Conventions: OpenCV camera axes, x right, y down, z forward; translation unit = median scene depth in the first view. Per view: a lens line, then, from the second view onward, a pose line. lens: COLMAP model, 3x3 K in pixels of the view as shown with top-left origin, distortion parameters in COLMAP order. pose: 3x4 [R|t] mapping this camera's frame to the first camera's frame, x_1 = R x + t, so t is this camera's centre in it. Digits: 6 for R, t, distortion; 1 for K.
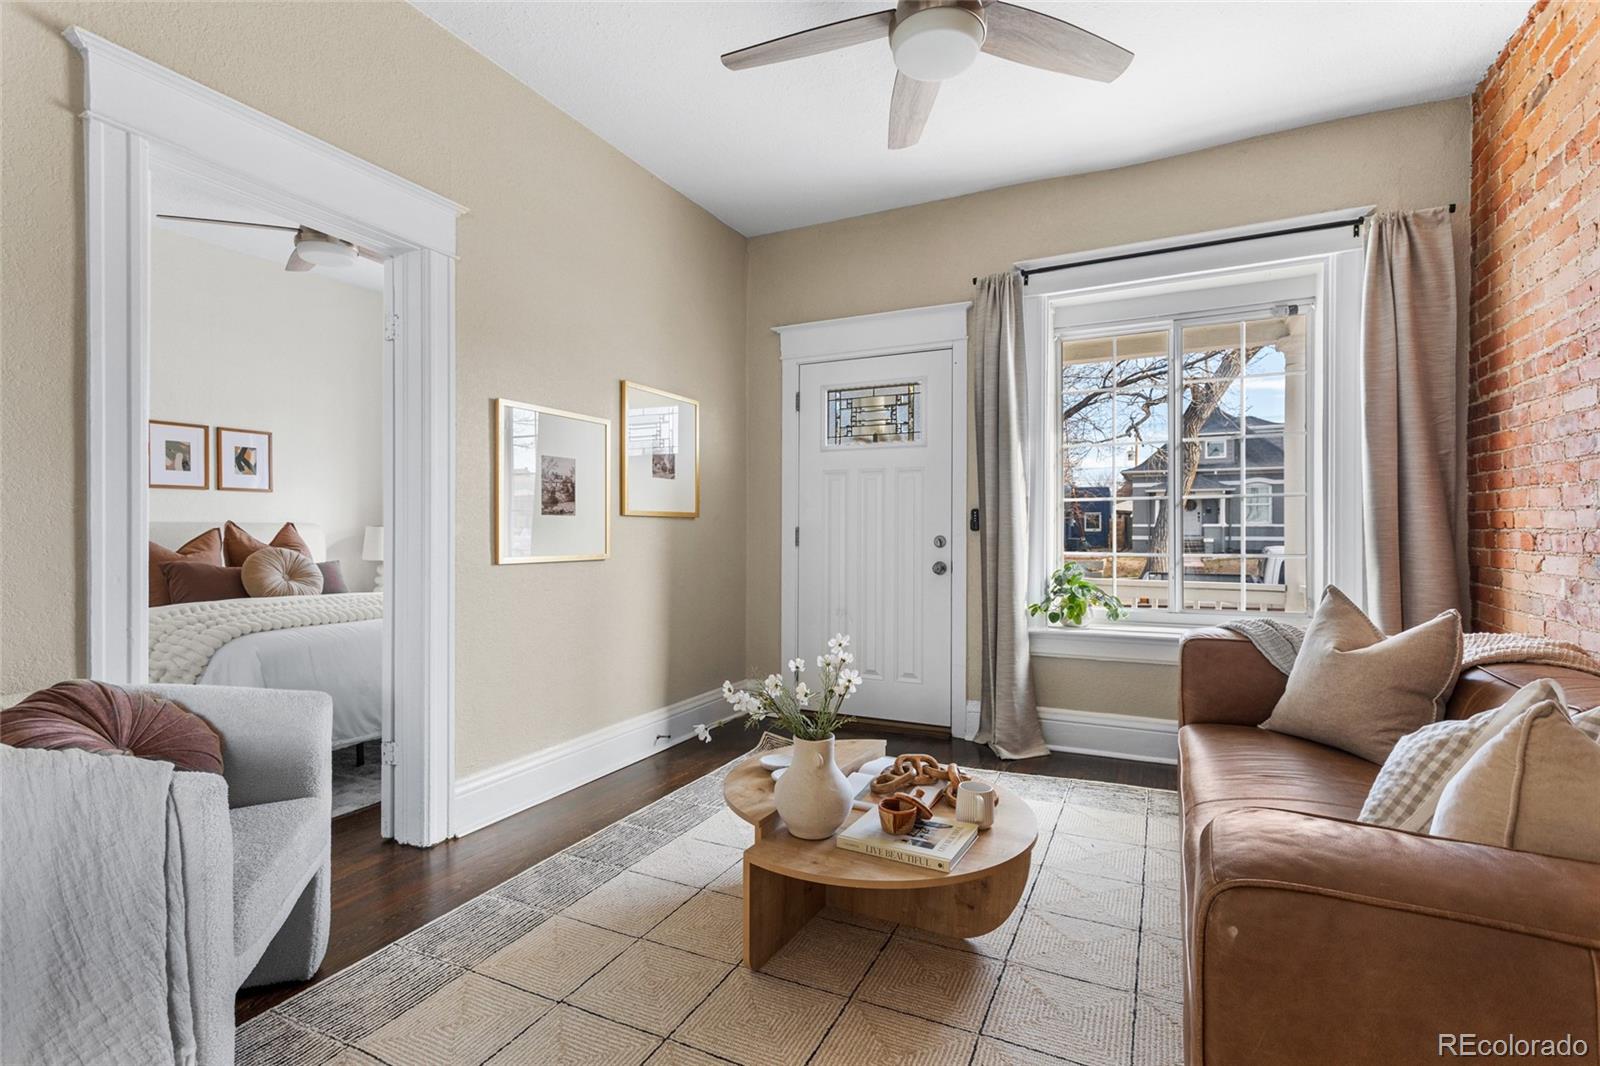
lens RADIAL K [[757.6, 0, 802.5], [0, 757.6, 530.7], [0, 0, 1]] dist [0.006738, 0.001117]
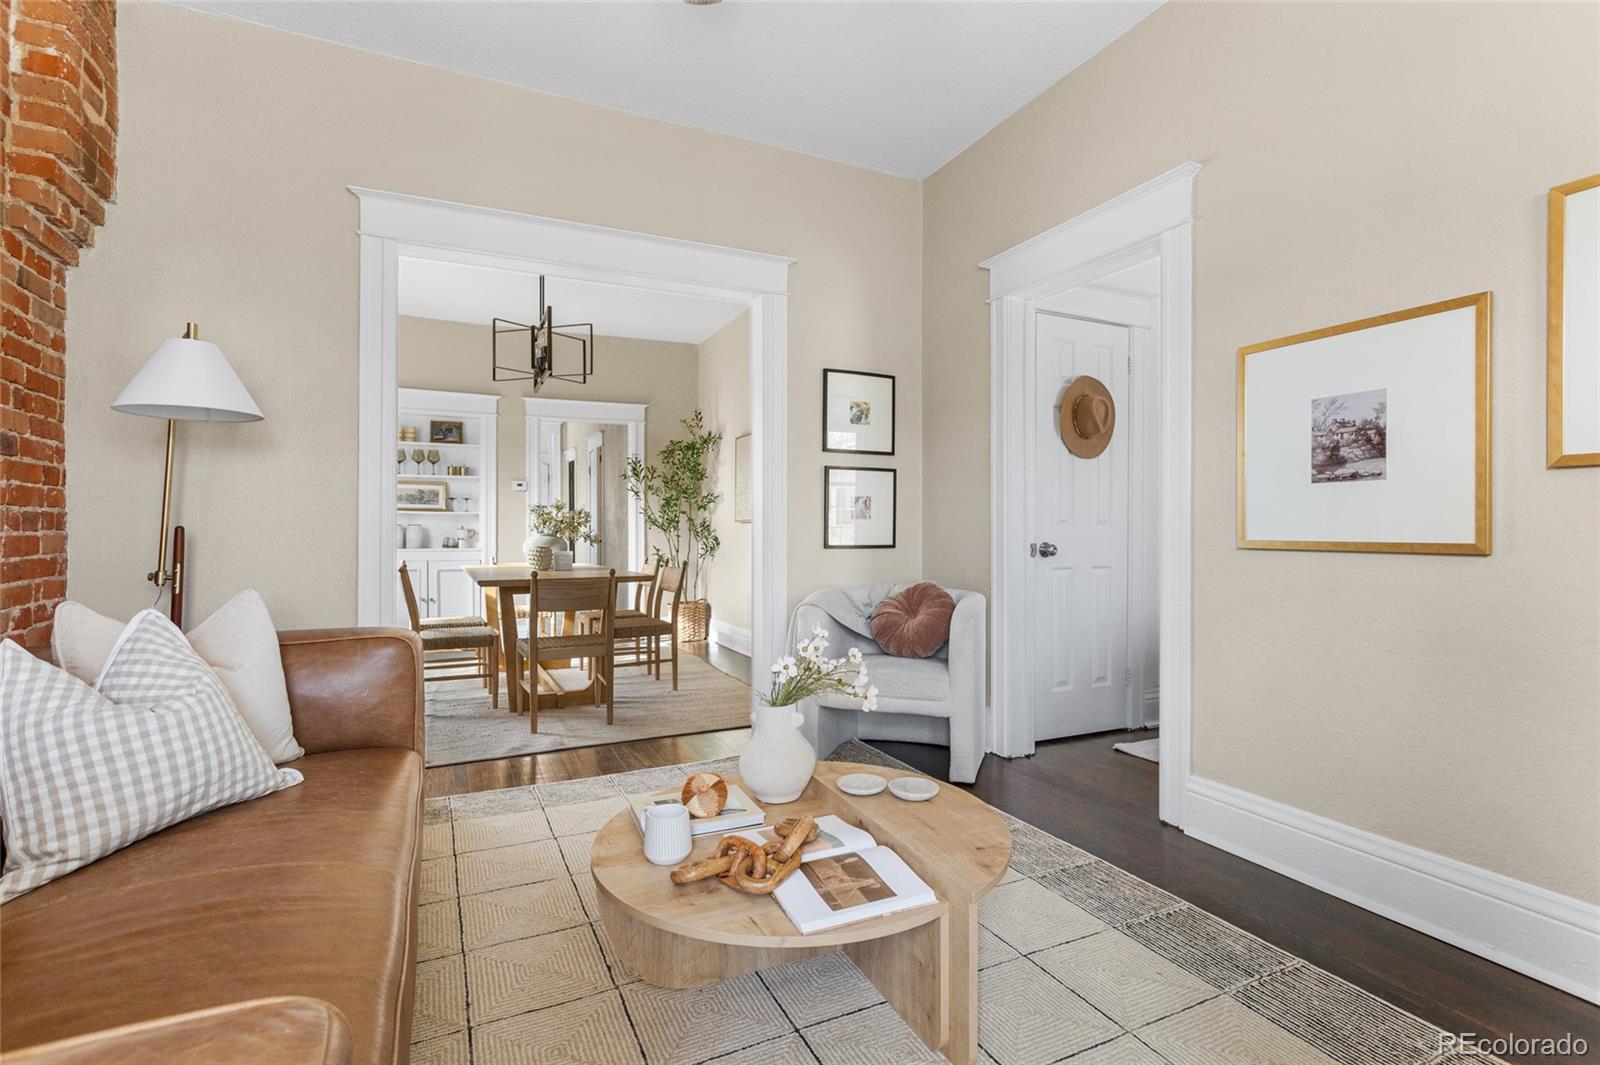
lens RADIAL K [[757.6, 0, 799.5], [0, 757.6, 528.5], [0, 0, 1]] dist [0.006738, 0.001117]
pose [[-0.624937, 0.001850, -0.780673, 0.501102], [0.001820, 0.999998, 0.000913, 0.019387], [0.780673, -0.000851, -0.624939, 1.041166]]
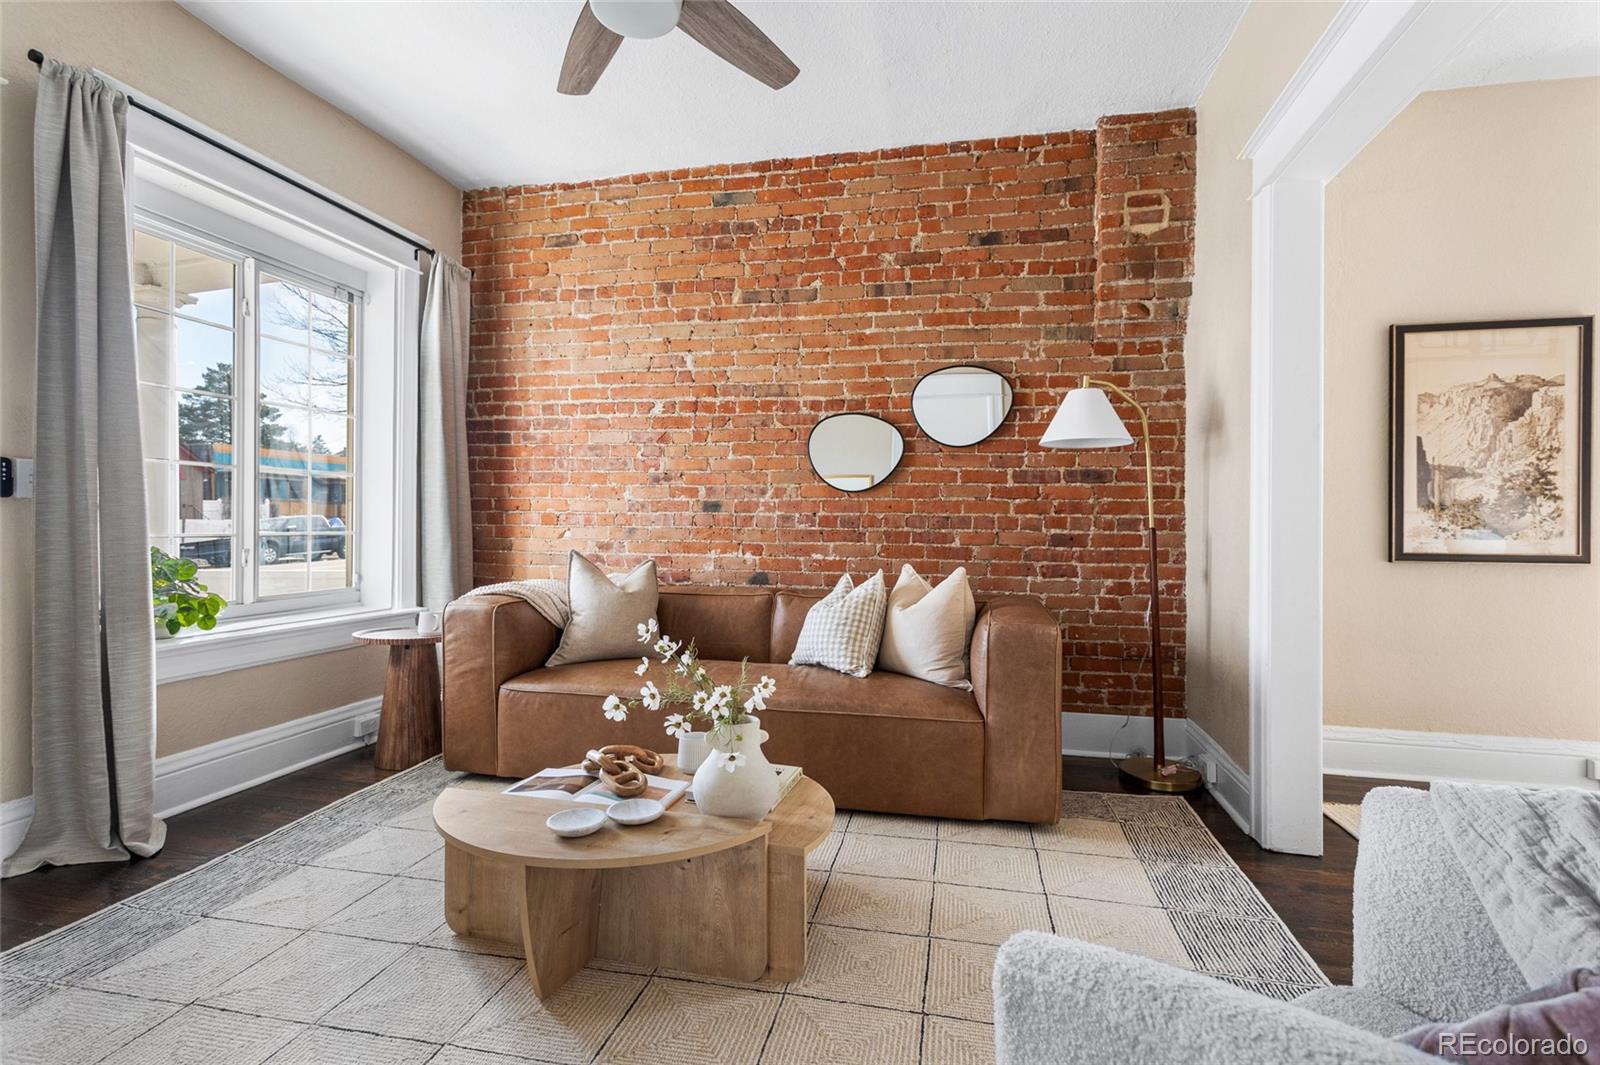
lens RADIAL K [[757.6, 0, 800.8], [0, 757.6, 518.7], [0, 0, 1]] dist [0.006738, 0.001117]
pose [[-0.225942, 0.006510, 0.974119, -0.568371], [-0.009472, 0.999916, -0.008880, 0.018517], [-0.974095, -0.011233, -0.225861, 0.708279]]
